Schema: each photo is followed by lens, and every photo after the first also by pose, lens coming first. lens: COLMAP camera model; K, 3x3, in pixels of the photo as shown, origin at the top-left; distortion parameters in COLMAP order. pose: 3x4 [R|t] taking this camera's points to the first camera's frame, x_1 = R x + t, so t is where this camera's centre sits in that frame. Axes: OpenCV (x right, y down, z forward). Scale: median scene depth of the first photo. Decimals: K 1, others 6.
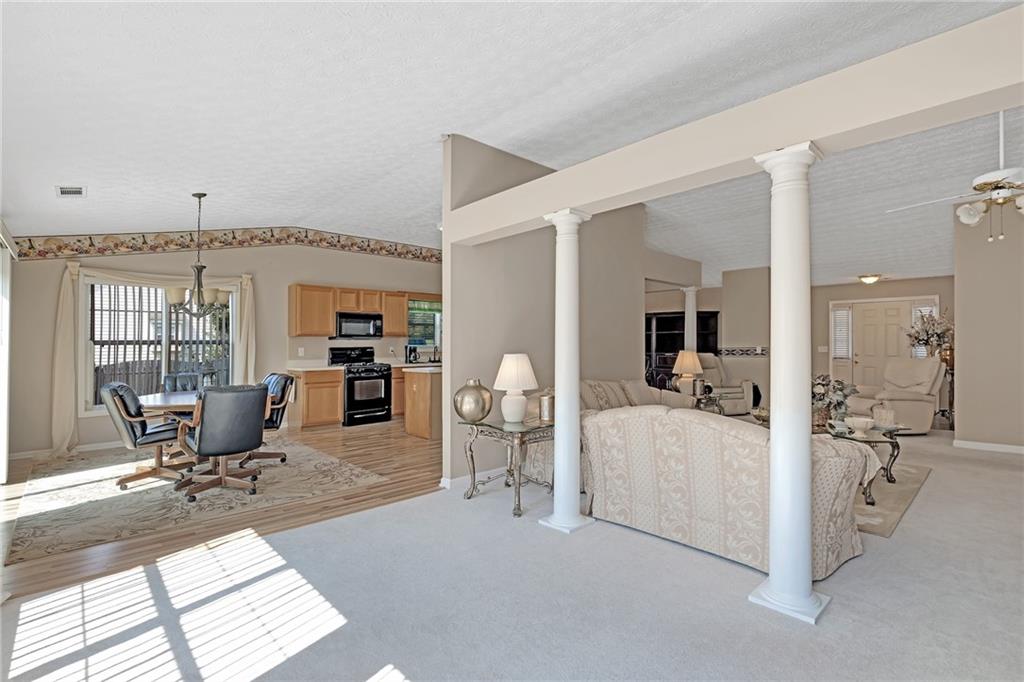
lens RADIAL K [[466.5, 0, 513.5], [0, 466.5, 331.0], [0, 0, 1]] dist [-0.002190, 0.001468]
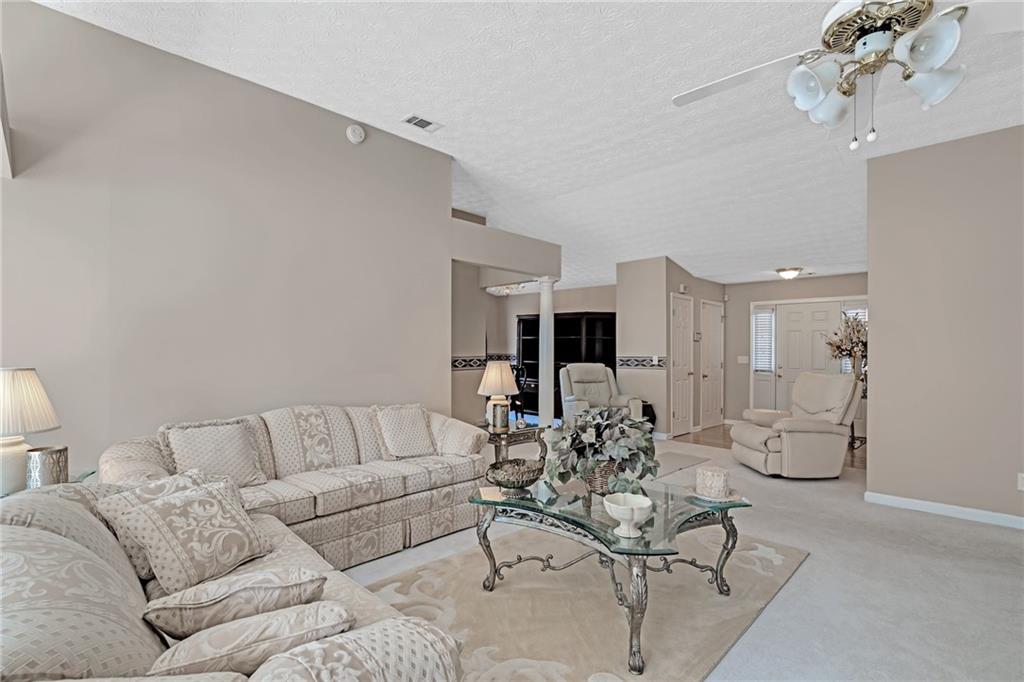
lens RADIAL K [[466.5, 0, 512.8], [0, 466.5, 332.3], [0, 0, 1]] dist [-0.002190, 0.001468]
pose [[0.999345, 0.012196, 0.034067, 0.337111], [-0.011904, 0.999891, -0.008776, 0.003543], [-0.034171, 0.008364, 0.999381, 0.272332]]
